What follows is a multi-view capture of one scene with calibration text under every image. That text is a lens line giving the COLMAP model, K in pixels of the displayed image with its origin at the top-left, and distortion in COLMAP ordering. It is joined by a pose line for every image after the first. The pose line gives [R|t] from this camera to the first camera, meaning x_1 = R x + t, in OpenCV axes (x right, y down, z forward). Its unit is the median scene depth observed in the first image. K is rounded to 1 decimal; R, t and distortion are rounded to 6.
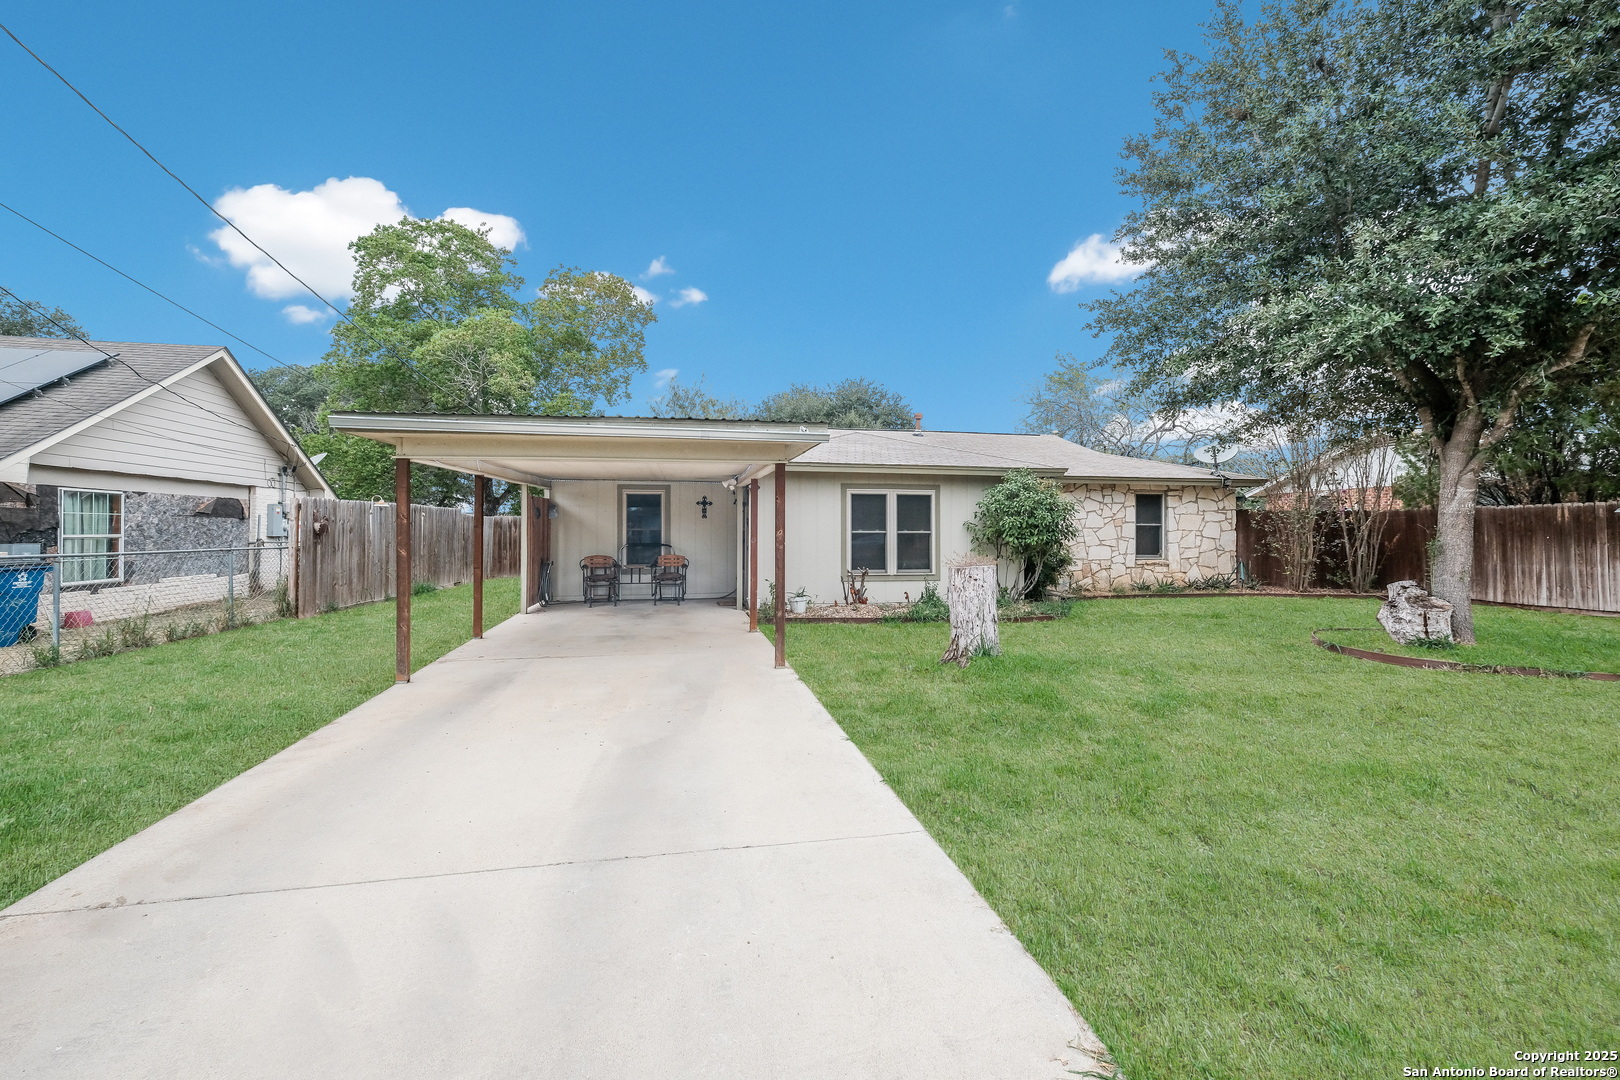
lens RADIAL K [[692.9, 0, 808.7], [0, 692.9, 522.5], [0, 0, 1]] dist [0.001677, -0.000527]
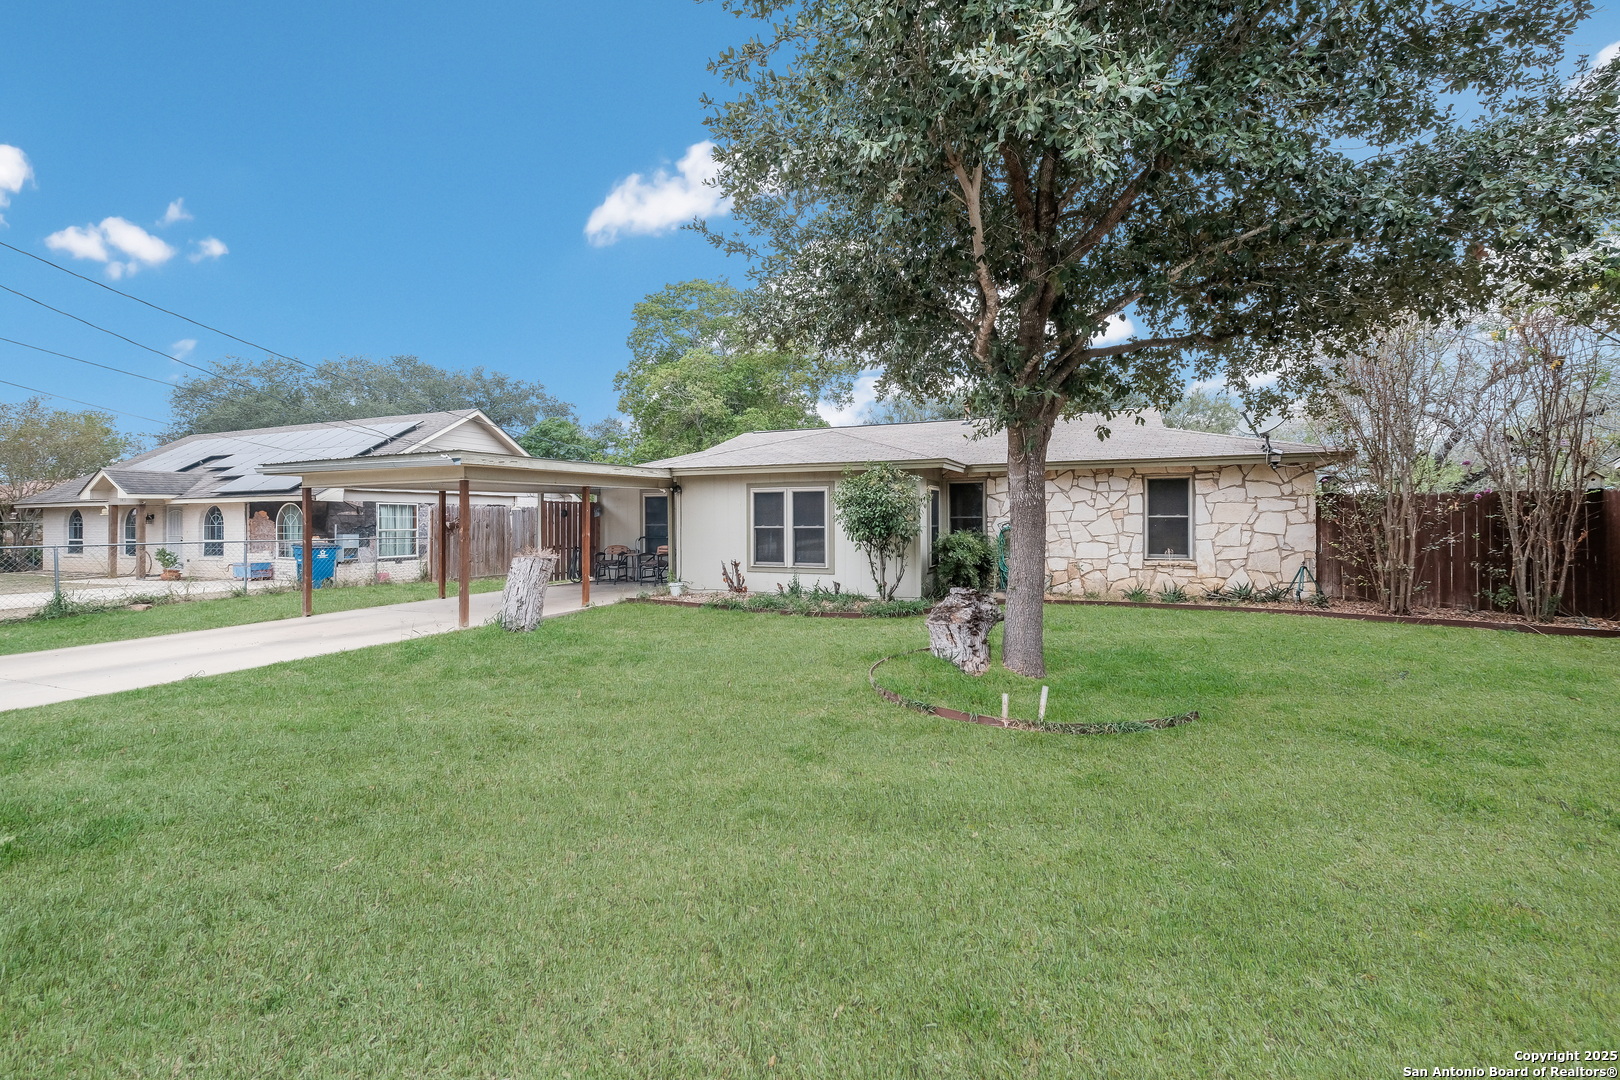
lens RADIAL K [[698.6, 0, 810.9], [0, 698.6, 517.1], [0, 0, 1]] dist [-0.003087, -0.000441]
pose [[0.828736, -0.008800, -0.559571, 0.709950], [0.011523, 0.999933, 0.001342, -0.002584], [0.559521, -0.007560, 0.828782, 0.121245]]
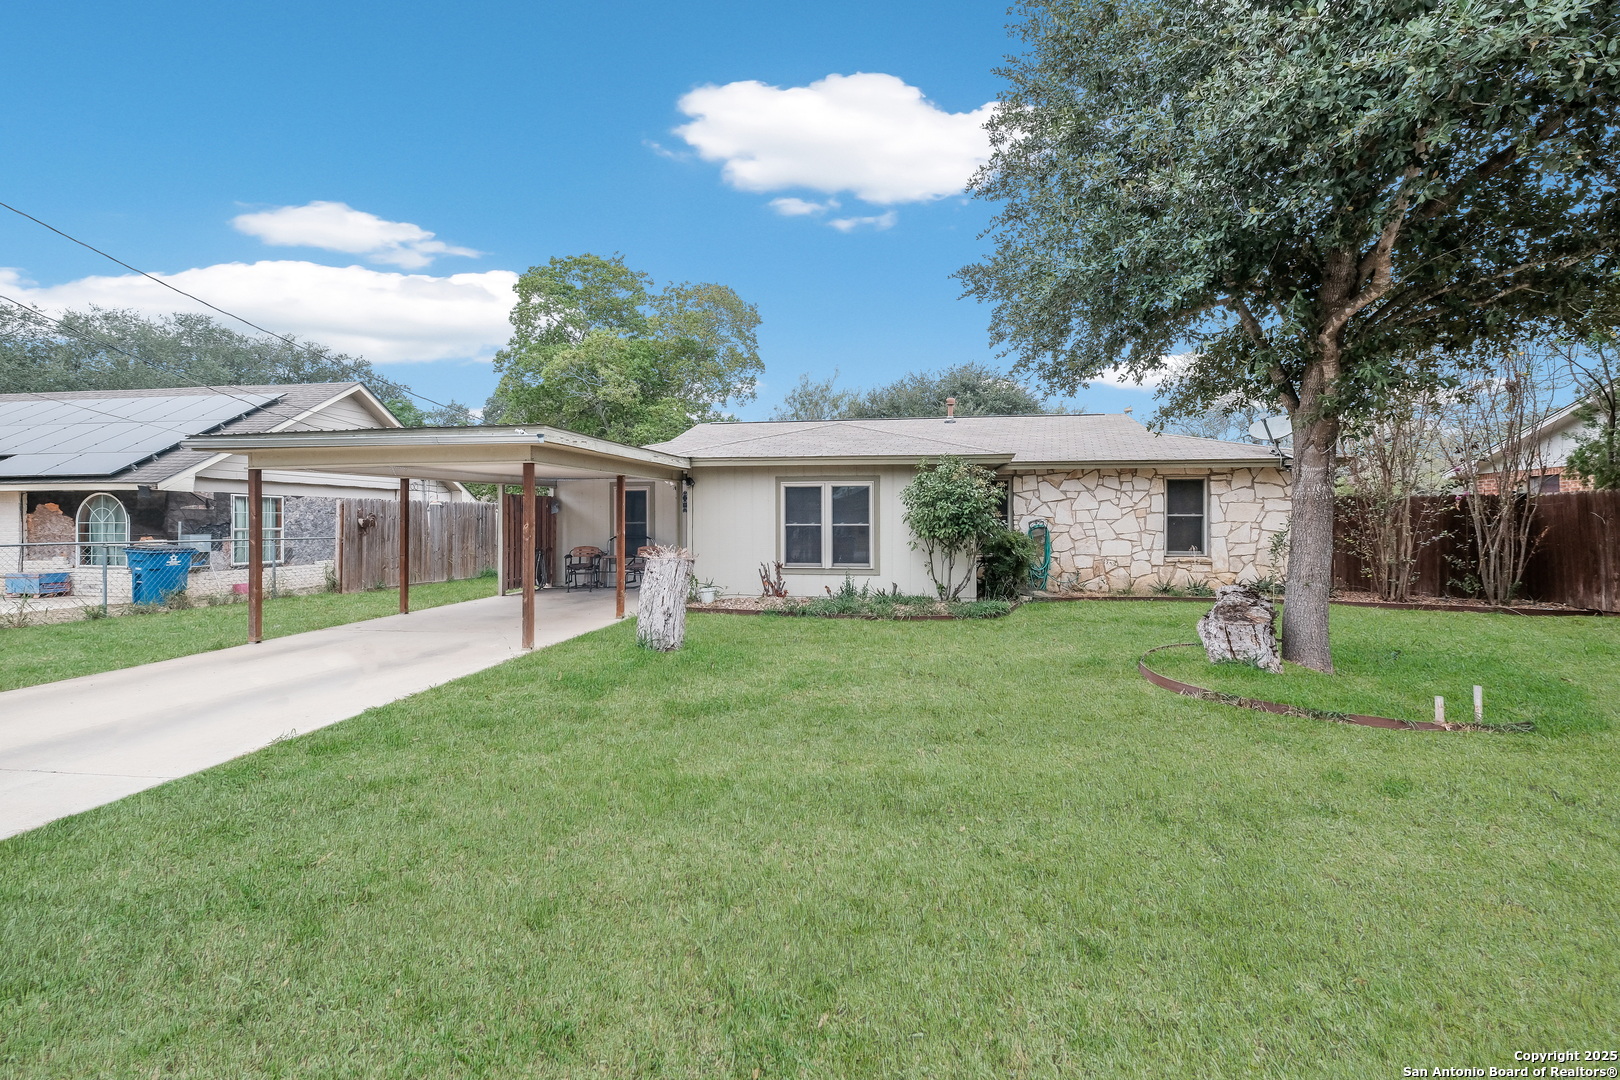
lens RADIAL K [[698.6, 0, 810.9], [0, 698.6, 517.1], [0, 0, 1]] dist [-0.003087, -0.000441]
pose [[0.944515, -0.005676, -0.328420, 0.401123], [0.006629, 0.999976, 0.001781, 0.000746], [0.328402, -0.003859, 0.944530, 0.053528]]
